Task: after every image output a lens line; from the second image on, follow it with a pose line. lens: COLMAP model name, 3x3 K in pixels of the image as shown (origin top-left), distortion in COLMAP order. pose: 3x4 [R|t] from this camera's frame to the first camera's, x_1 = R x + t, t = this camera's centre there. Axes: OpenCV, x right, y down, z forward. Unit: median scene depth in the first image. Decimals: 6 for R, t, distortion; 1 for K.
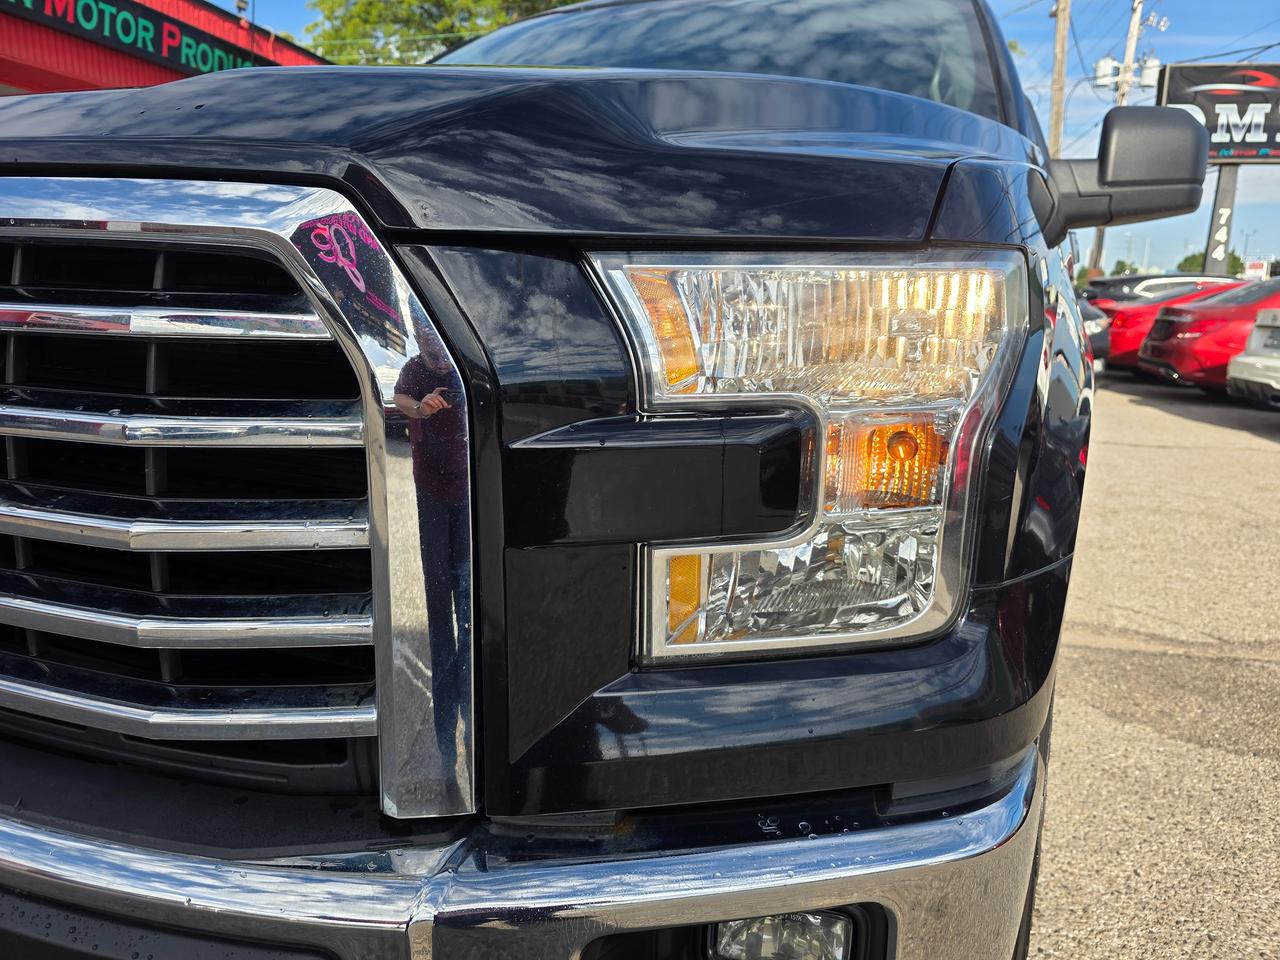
lens RADIAL K [[878.1, 0, 642.6], [0, 878.1, 453.5], [0, 0, 1]] dist [0.062413, -0.066409]
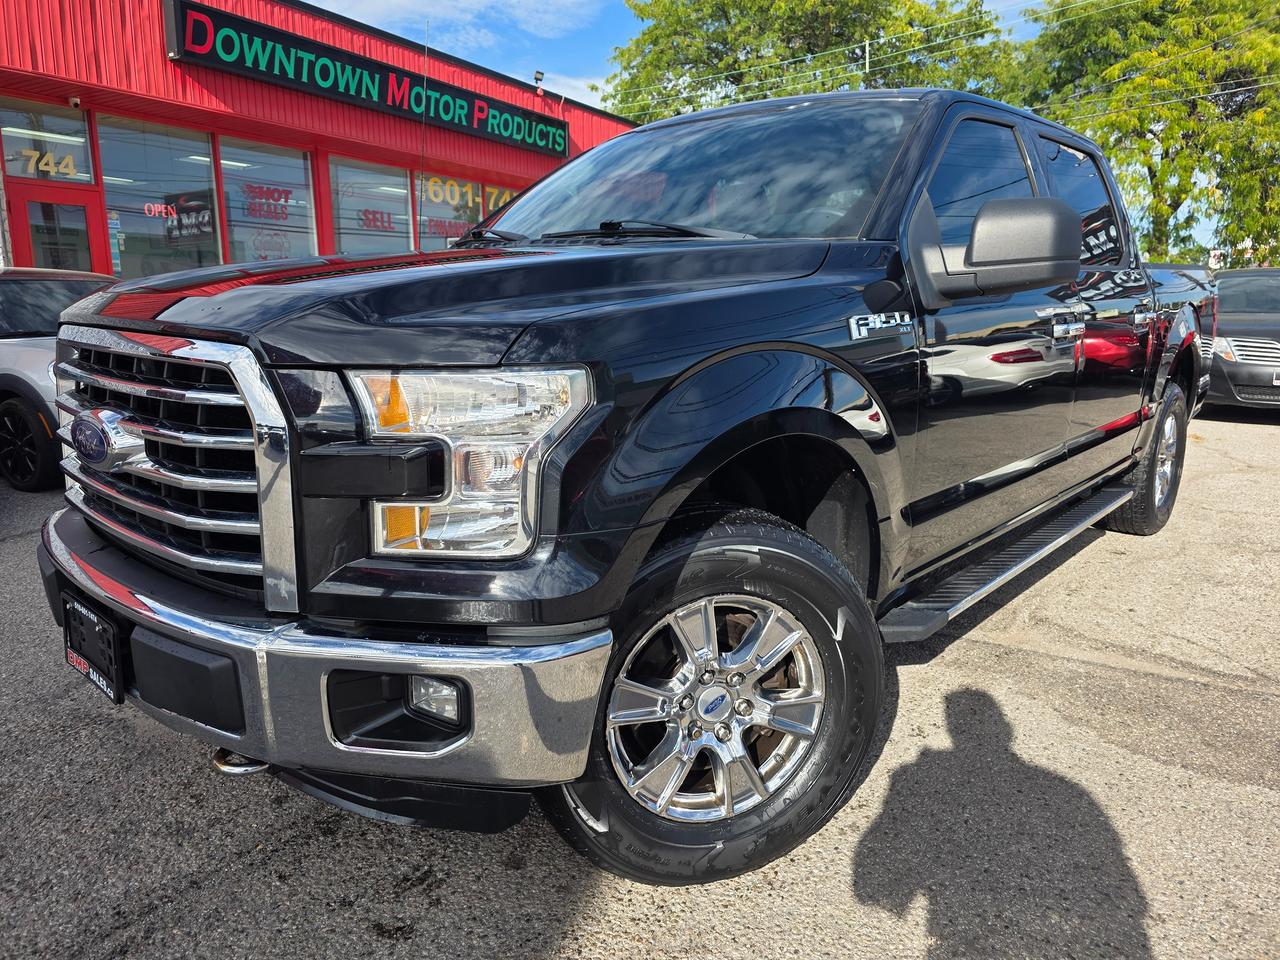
lens RADIAL K [[878.1, 0, 642.6], [0, 878.1, 453.5], [0, 0, 1]] dist [0.062413, -0.066409]
pose [[0.940635, 0.043095, -0.336673, 0.117249], [-0.046312, 0.998926, -0.001527, -0.003422], [0.336246, 0.017028, 0.941620, -0.071973]]
